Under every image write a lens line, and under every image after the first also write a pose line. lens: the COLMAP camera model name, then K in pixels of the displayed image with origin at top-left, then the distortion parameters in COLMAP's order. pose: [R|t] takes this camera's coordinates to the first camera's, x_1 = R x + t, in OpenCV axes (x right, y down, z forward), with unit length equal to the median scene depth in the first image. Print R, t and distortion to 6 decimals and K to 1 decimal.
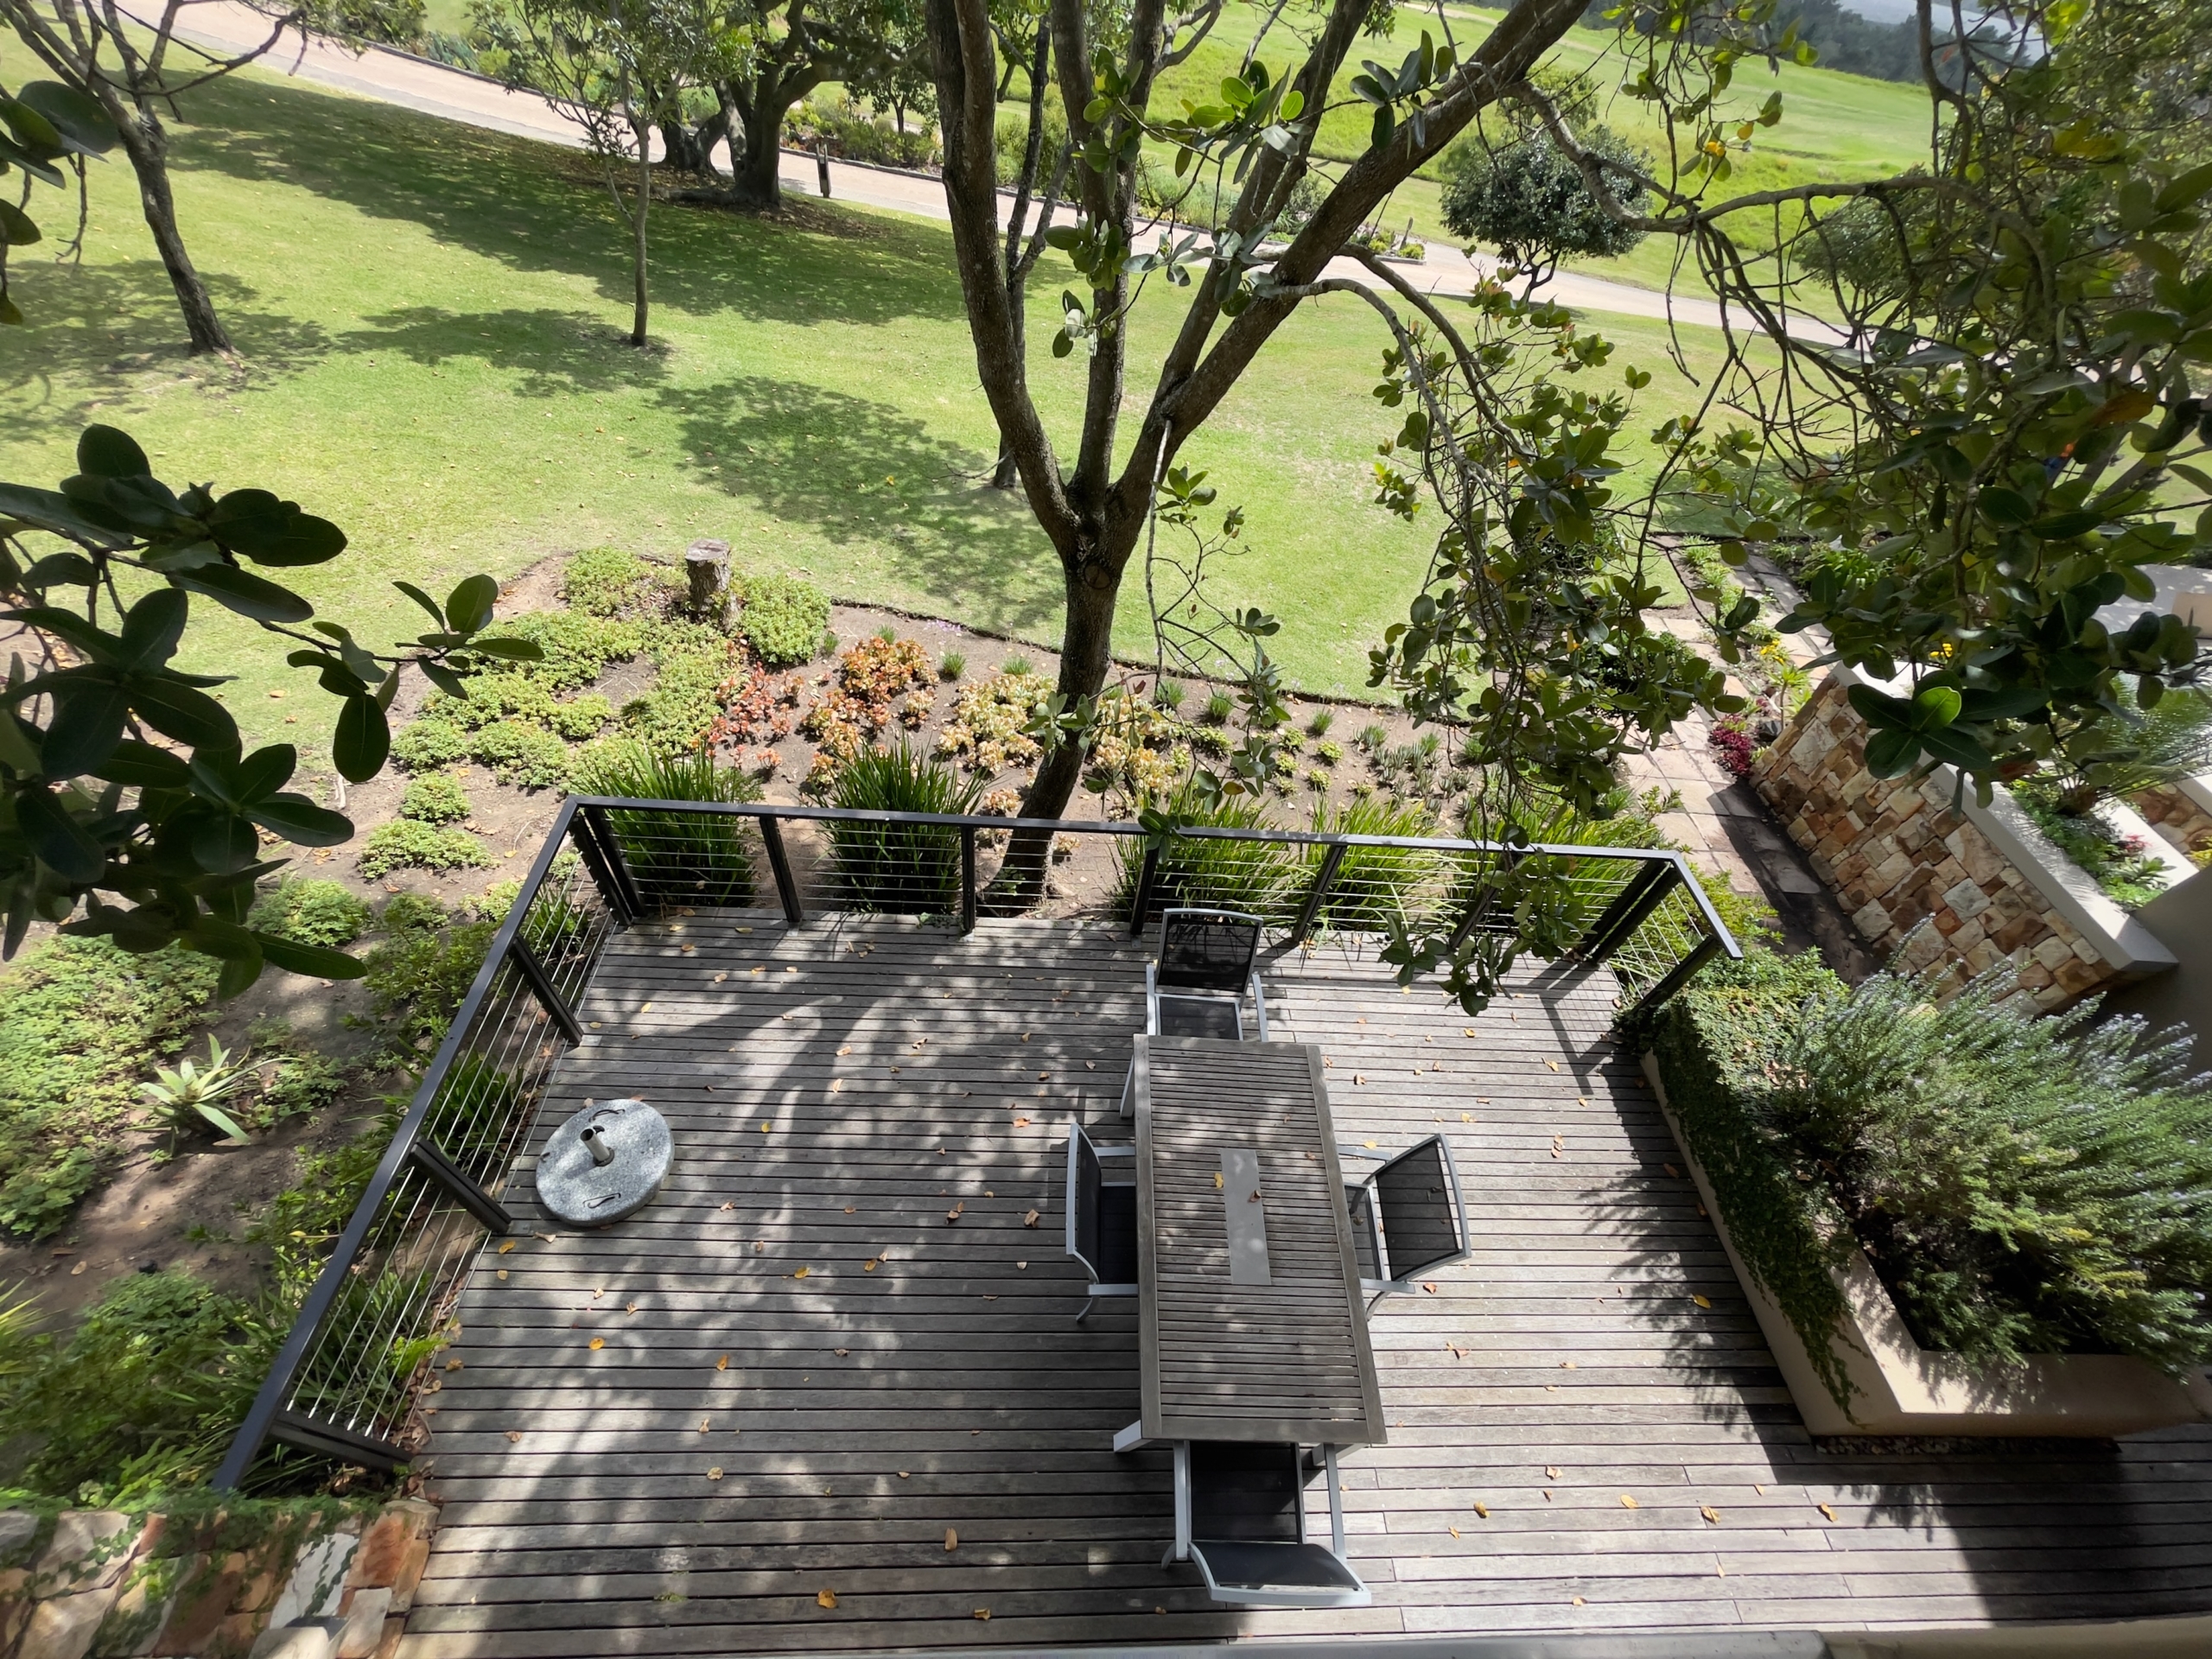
lens RADIAL K [[895.3, 0, 1095.6], [0, 895.3, 831.2], [0, 0, 1]] dist [-0.002541, -0.000504]
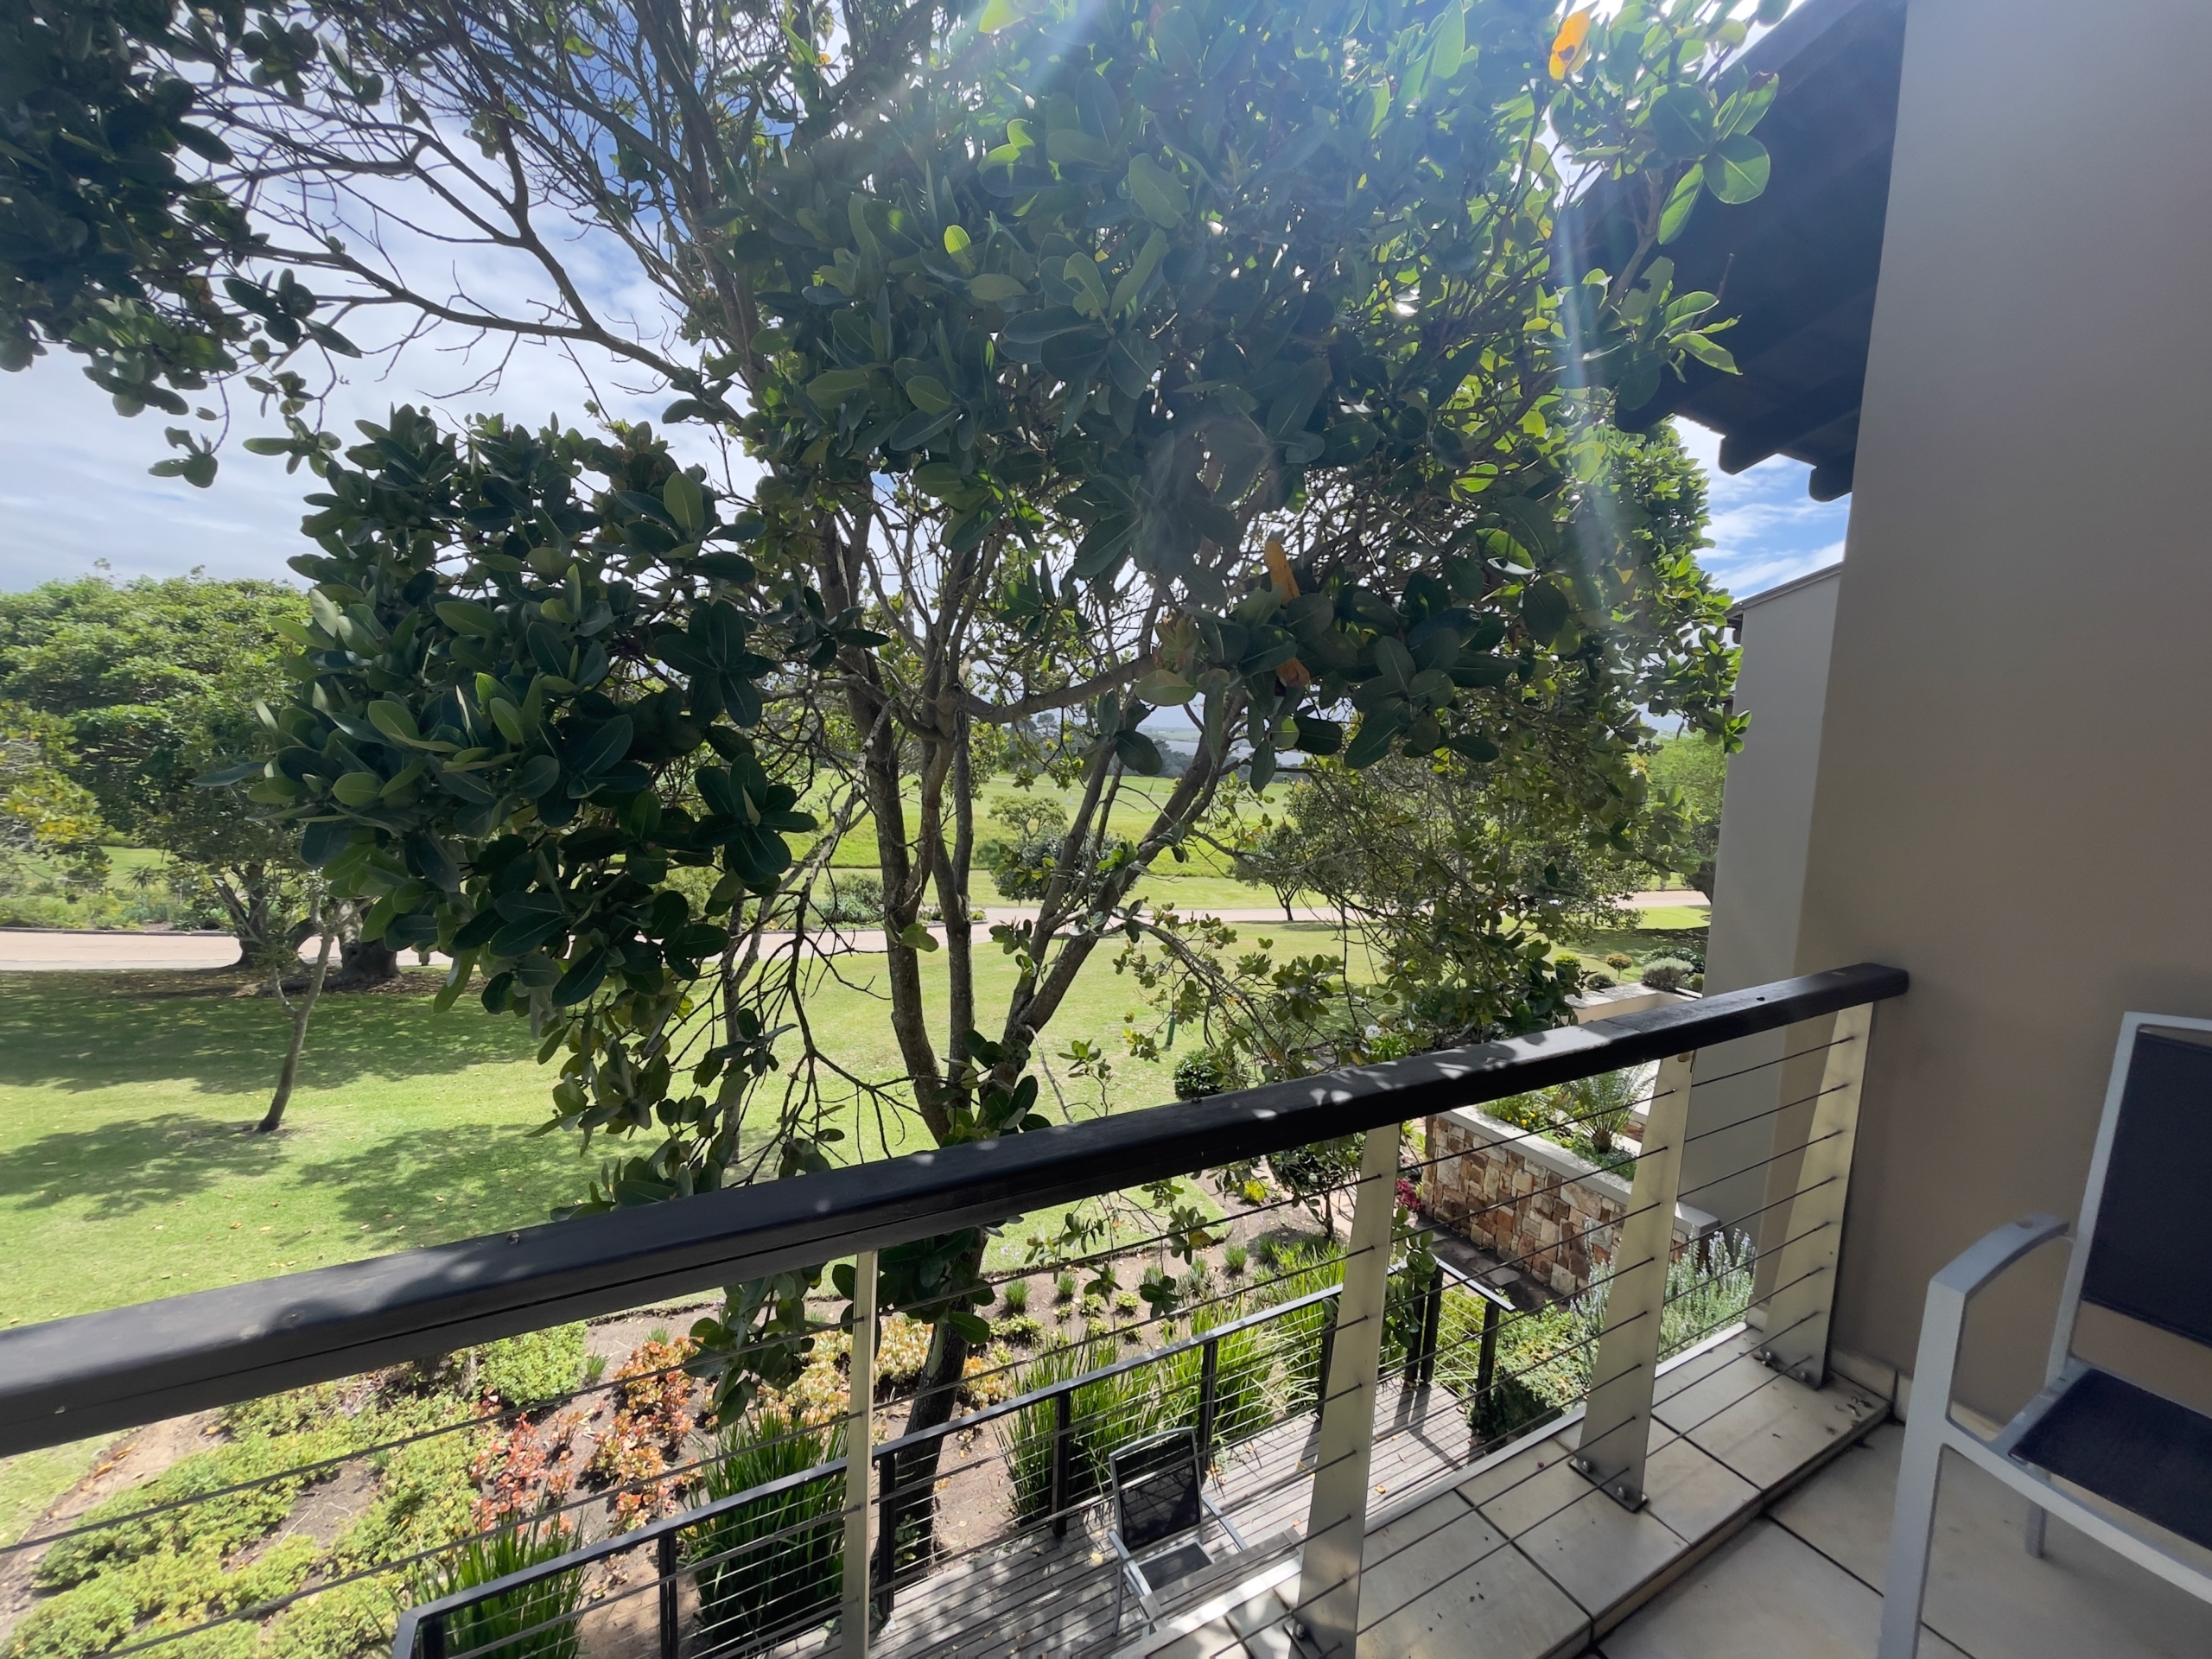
lens RADIAL K [[895.3, 0, 1095.6], [0, 895.3, 831.2], [0, 0, 1]] dist [-0.002541, -0.000504]
pose [[0.889179, -0.120784, 0.441329, -0.196504], [0.371548, 0.753524, -0.542360, 0.062830], [-0.267043, 0.646230, 0.714895, -0.136983]]
